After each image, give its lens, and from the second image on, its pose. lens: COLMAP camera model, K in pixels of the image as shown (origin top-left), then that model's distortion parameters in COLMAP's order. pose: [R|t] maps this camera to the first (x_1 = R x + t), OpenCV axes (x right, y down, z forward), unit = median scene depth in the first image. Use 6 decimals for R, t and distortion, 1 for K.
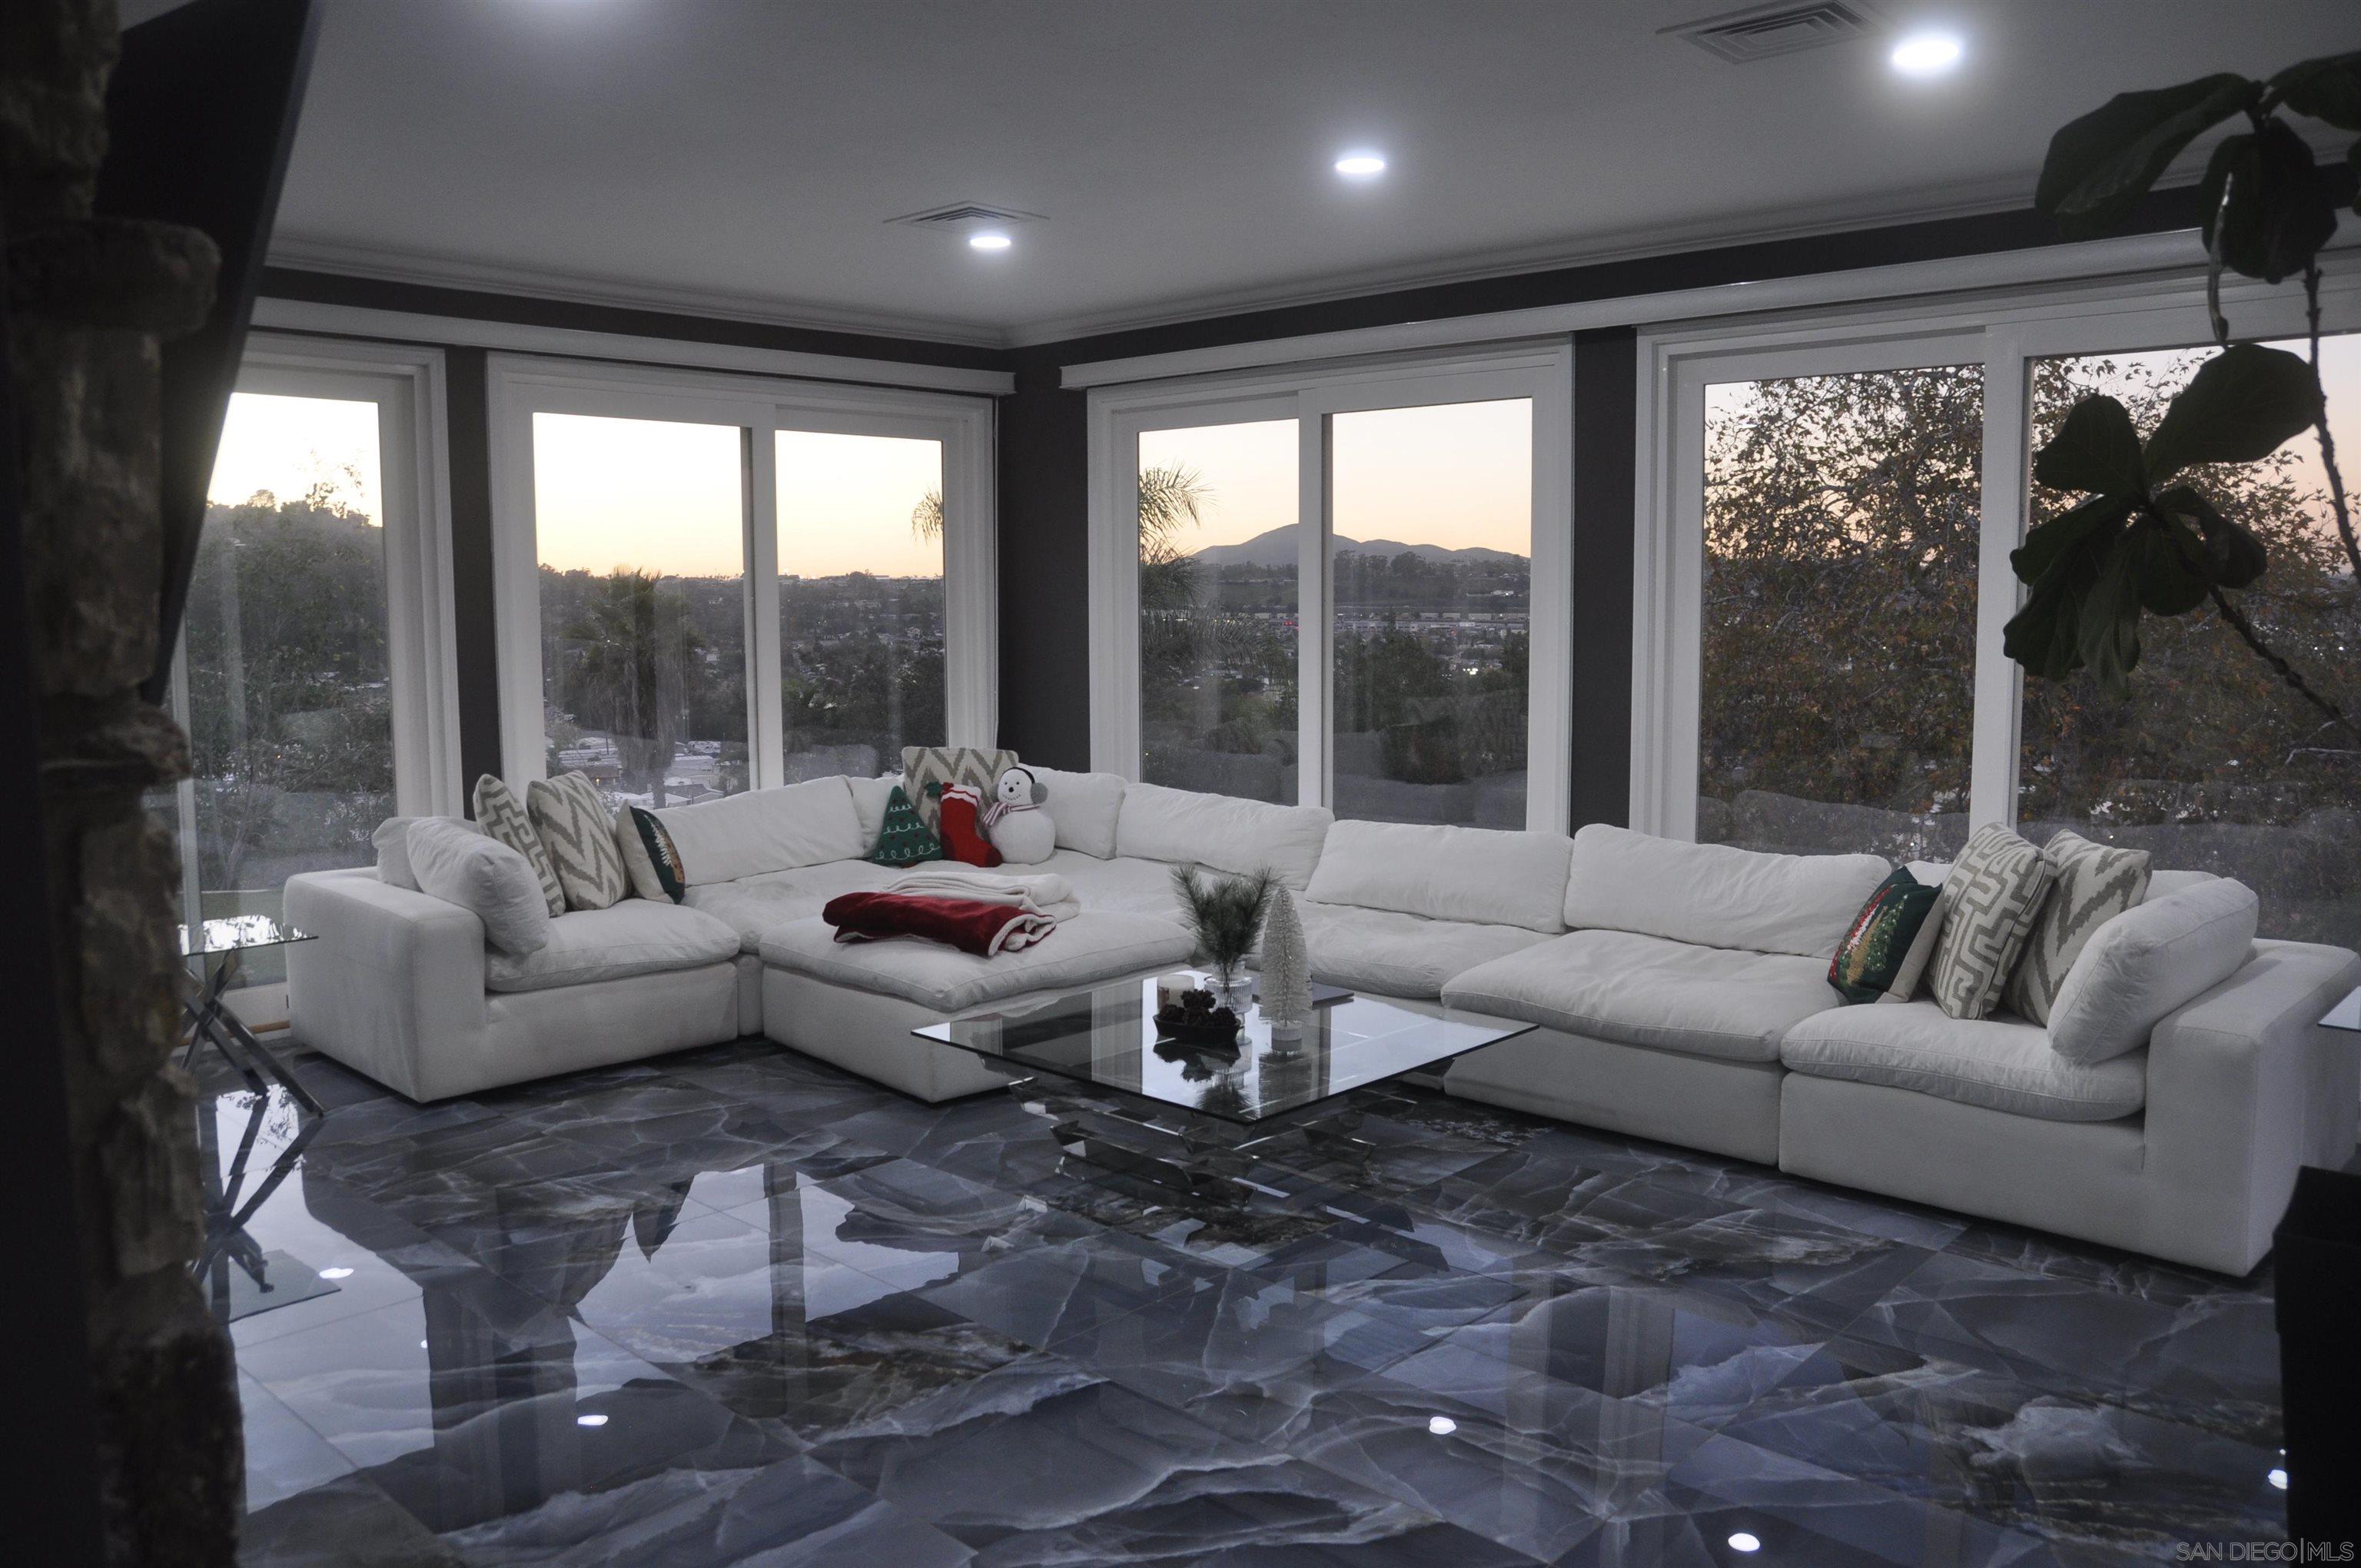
lens RADIAL K [[1733.0, 0, 1192.0], [0, 1733.0, 776.2], [0, 0, 1]] dist [-0.128570, 0.129491]
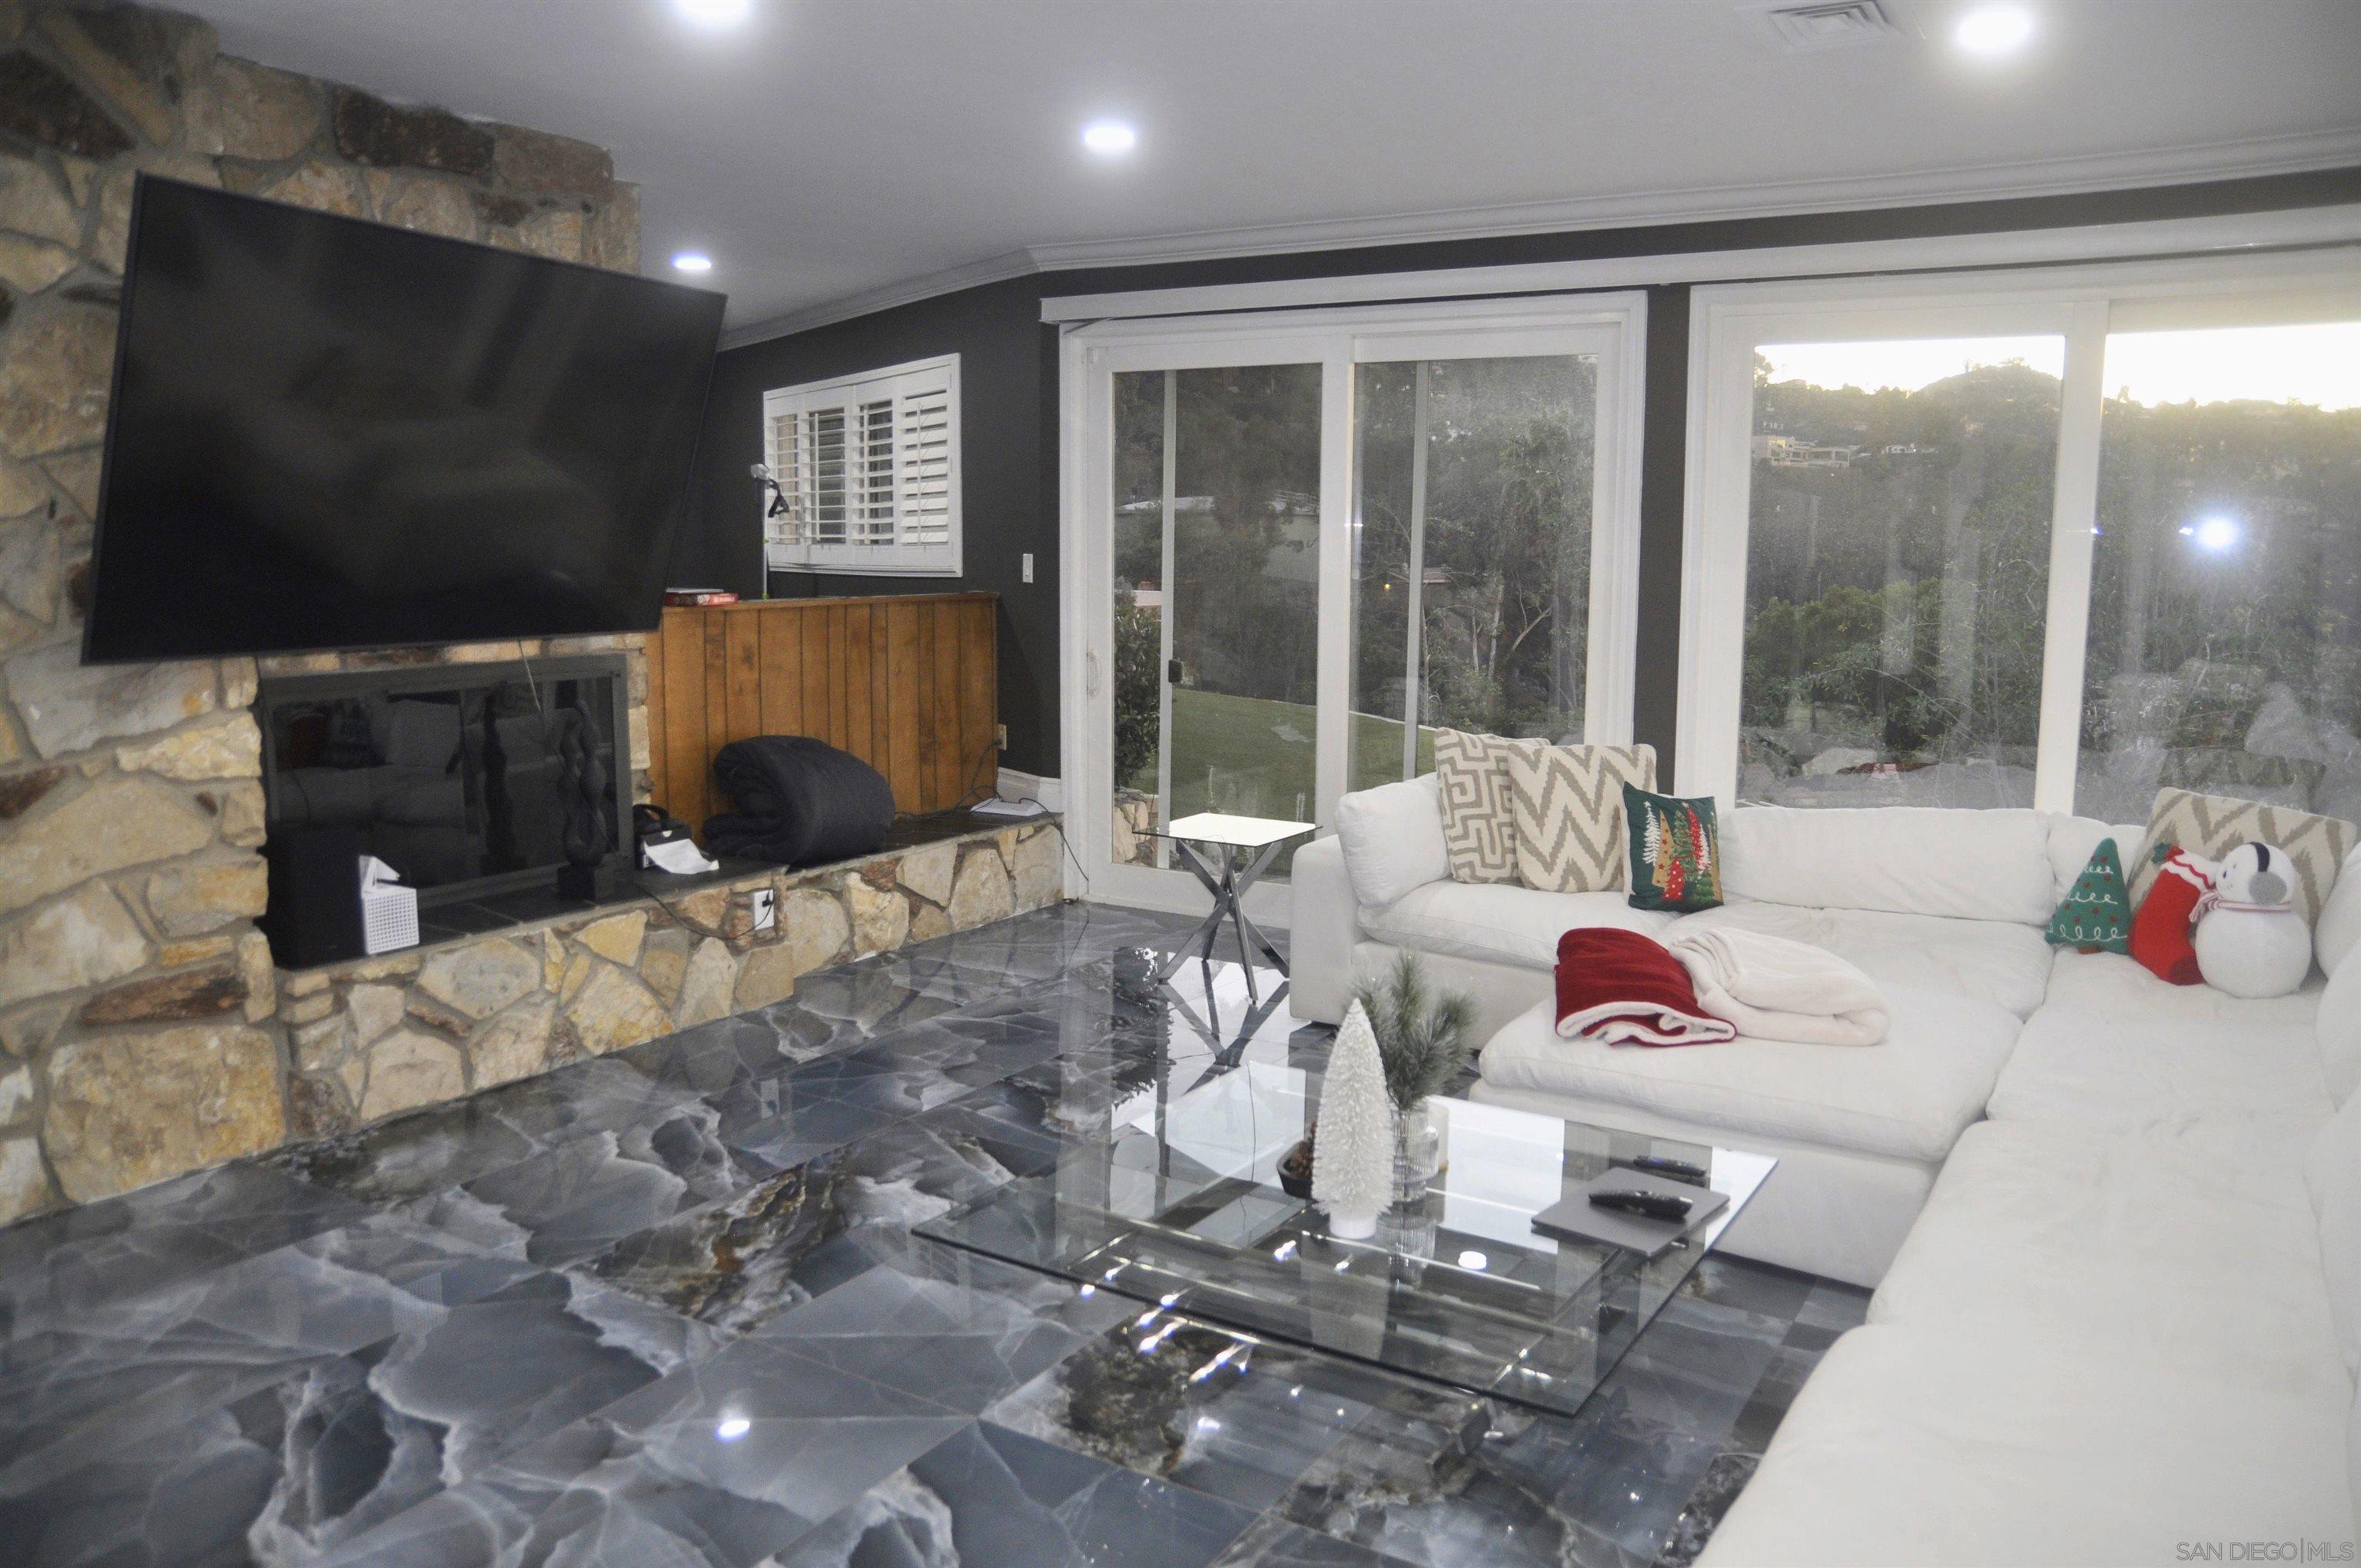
lens RADIAL K [[1741.1, 0, 1184.5], [0, 1741.1, 750.7], [0, 0, 1]] dist [-0.093684, 0.087193]
pose [[0.195854, 0.123472, -0.972829, 0.698128], [-0.111067, 0.988451, 0.103095, -0.097360], [0.974323, 0.087857, 0.207306, 0.815785]]
